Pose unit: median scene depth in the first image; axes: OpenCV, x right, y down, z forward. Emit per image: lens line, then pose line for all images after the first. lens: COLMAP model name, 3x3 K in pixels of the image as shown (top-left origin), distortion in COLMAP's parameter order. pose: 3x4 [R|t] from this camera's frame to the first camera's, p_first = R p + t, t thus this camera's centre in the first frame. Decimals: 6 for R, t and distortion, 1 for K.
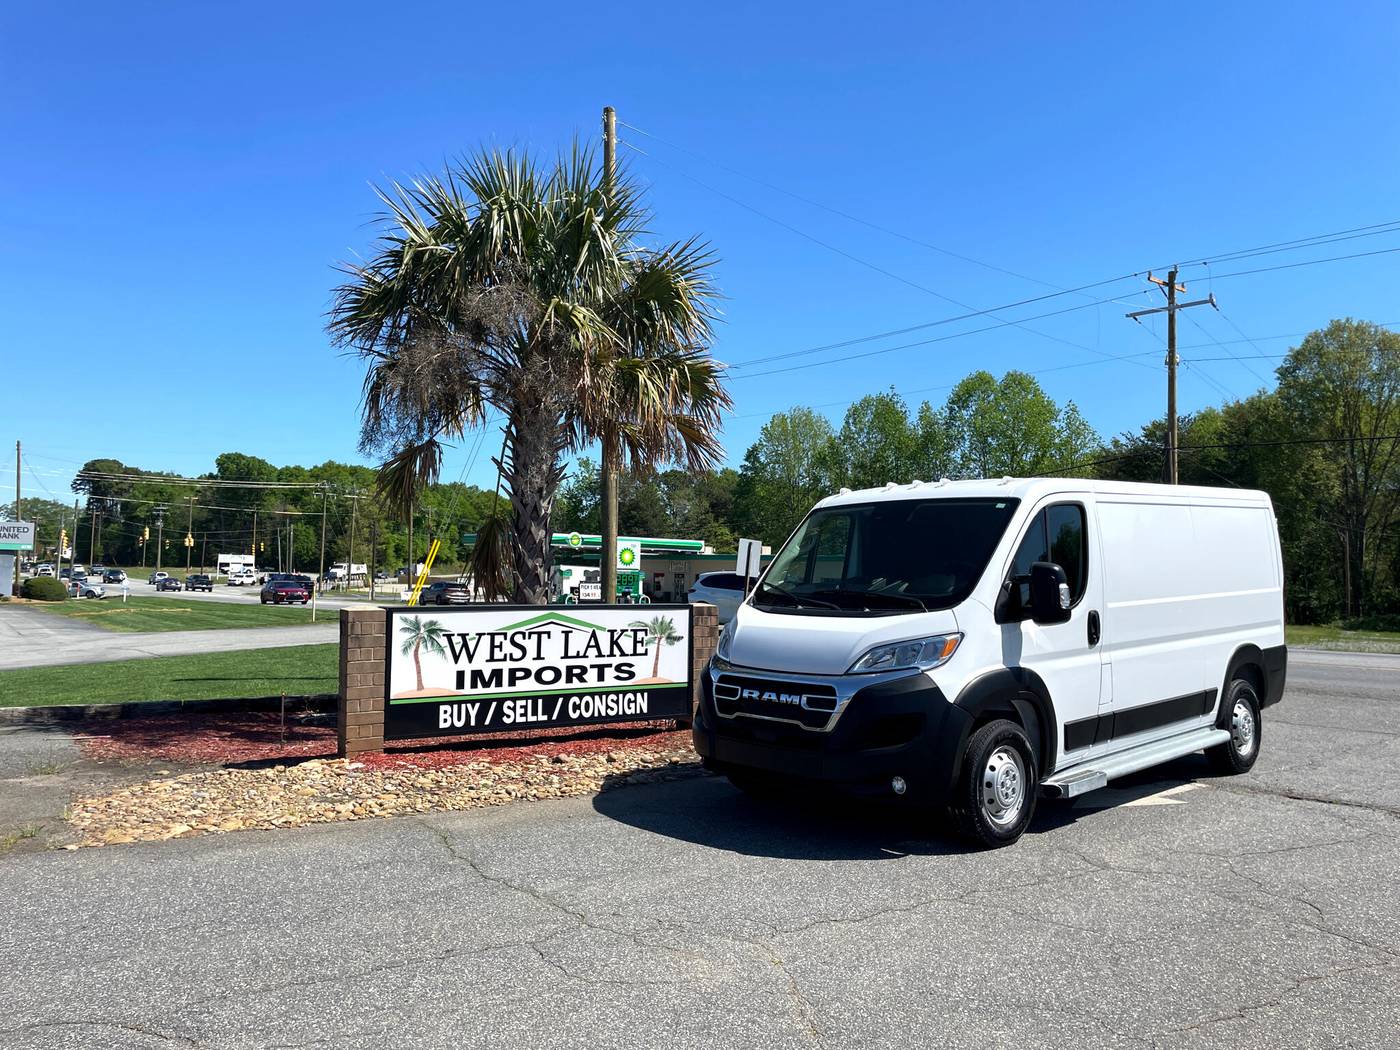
lens RADIAL K [[1059.0, 0, 700.4], [0, 1059.0, 520.6], [0, 0, 1]] dist [0.091656, -0.116960]
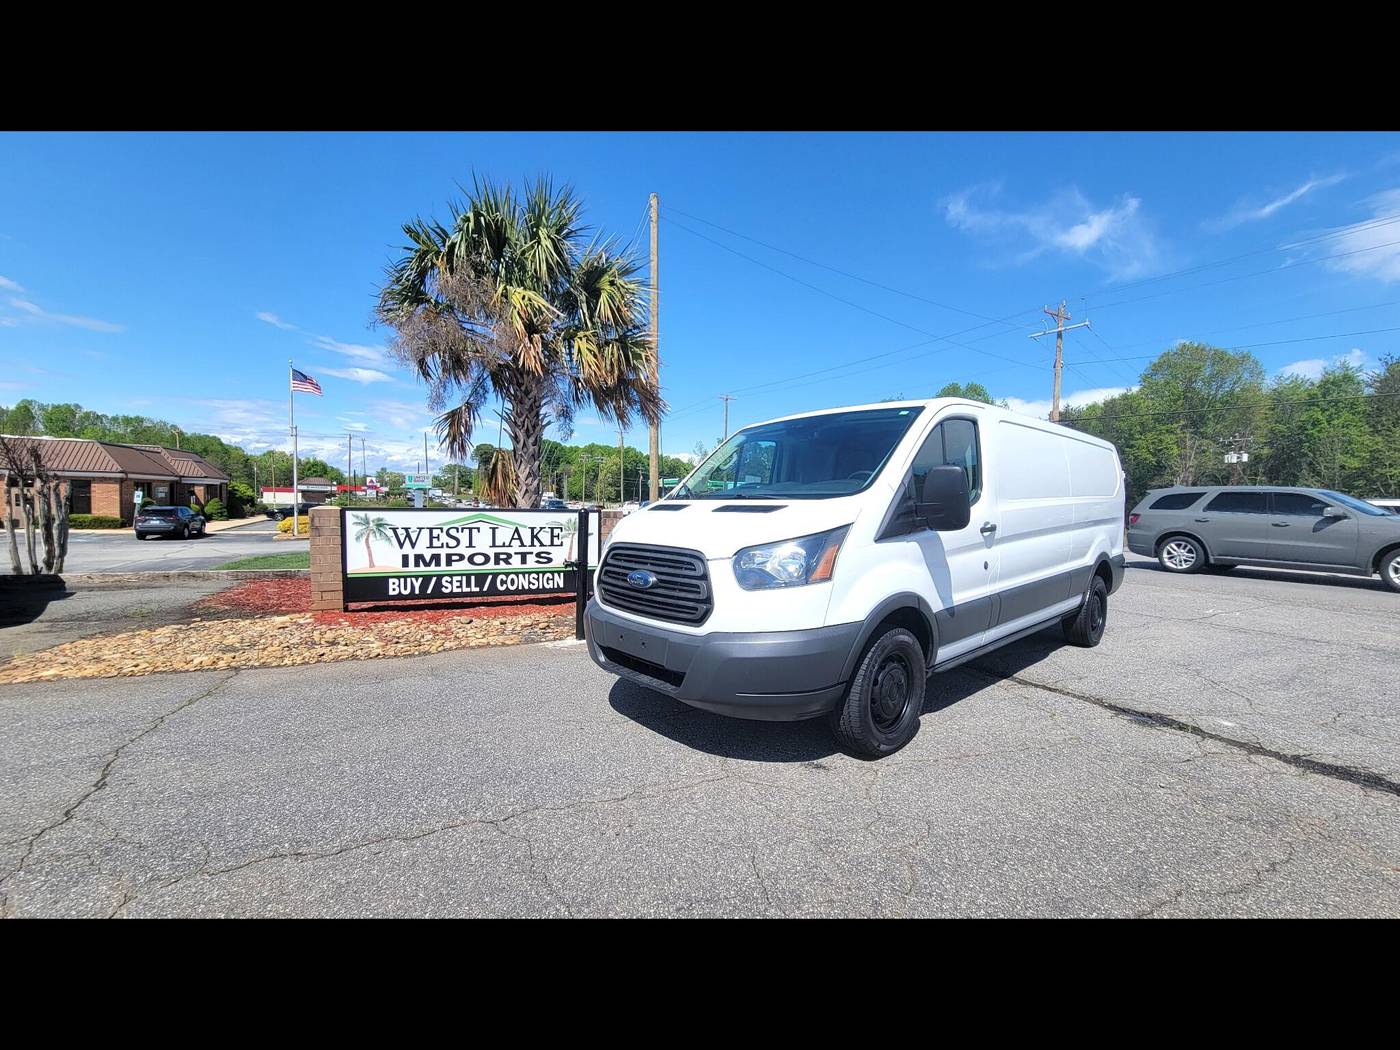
lens RADIAL K [[584.8, 0, 712.3], [0, 584.8, 527.7], [0, 0, 1]] dist [-0.002047, 0.000674]
pose [[0.989242, 0.014155, -0.145602, 0.266056], [-0.000353, 0.995536, 0.094385, 0.033735], [0.146288, -0.093318, 0.984831, 0.304351]]
